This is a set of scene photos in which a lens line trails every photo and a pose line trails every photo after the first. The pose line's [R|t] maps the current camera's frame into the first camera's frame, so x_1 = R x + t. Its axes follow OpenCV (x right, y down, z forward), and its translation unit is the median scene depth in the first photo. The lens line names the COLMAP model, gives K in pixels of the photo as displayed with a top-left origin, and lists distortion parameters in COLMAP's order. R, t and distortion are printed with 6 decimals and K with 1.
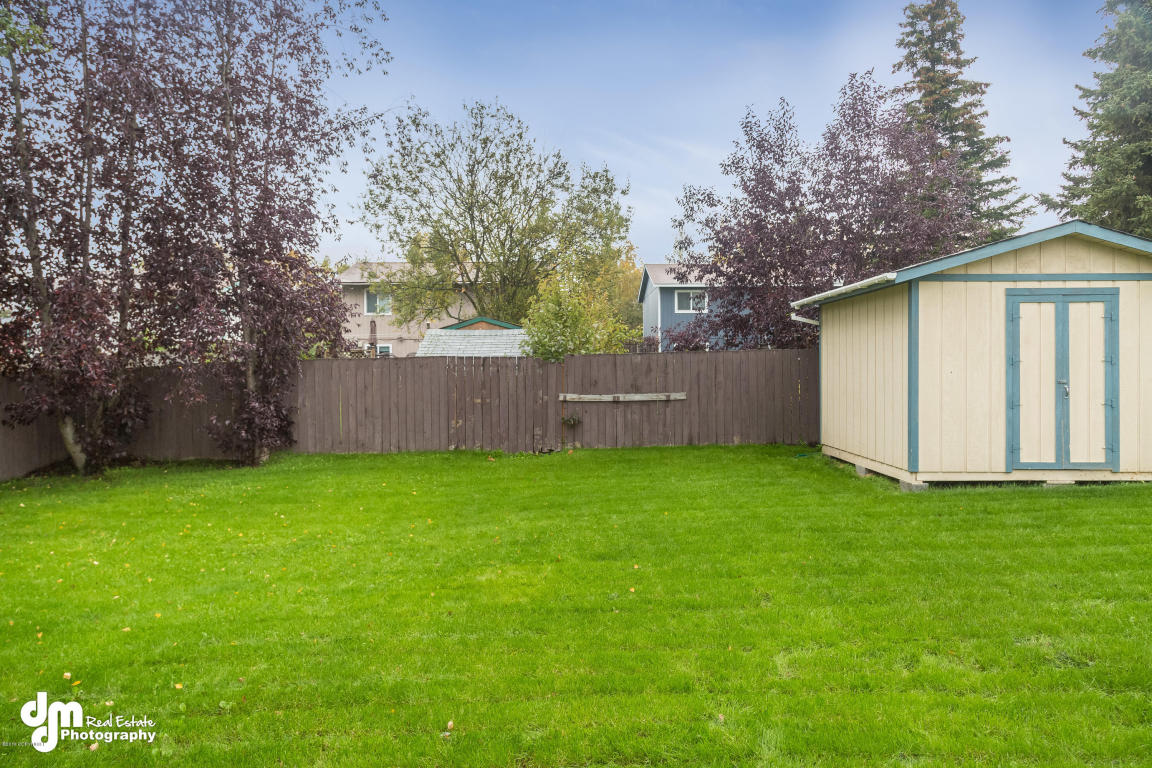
lens RADIAL K [[808.2, 0, 576.5], [0, 808.2, 381.9], [0, 0, 1]] dist [0.002435, -0.000664]
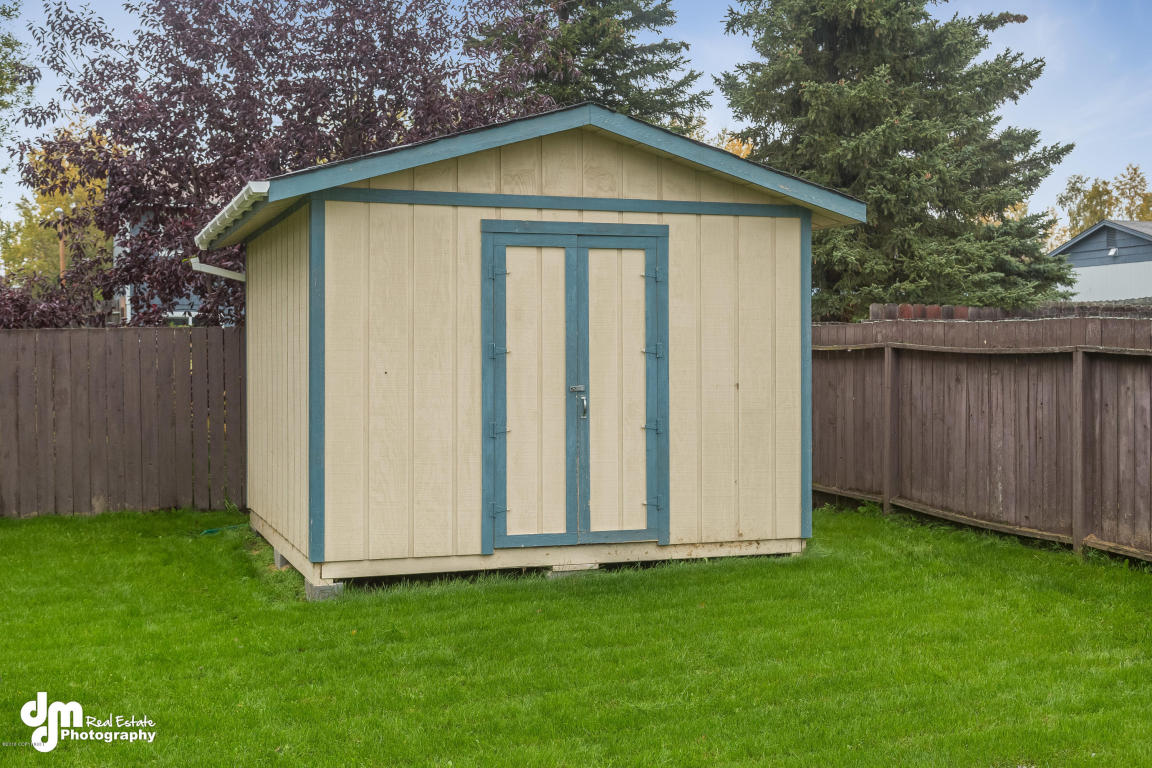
lens RADIAL K [[1478.3, 0, 575.7], [0, 1478.3, 383.3], [0, 0, 1]] dist [0.012280, 0.000000]
pose [[0.928817, -0.005487, 0.370497, 0.217061], [0.005859, 0.999983, 0.000121, -0.004246], [-0.370491, 0.002058, 0.928834, 0.043098]]
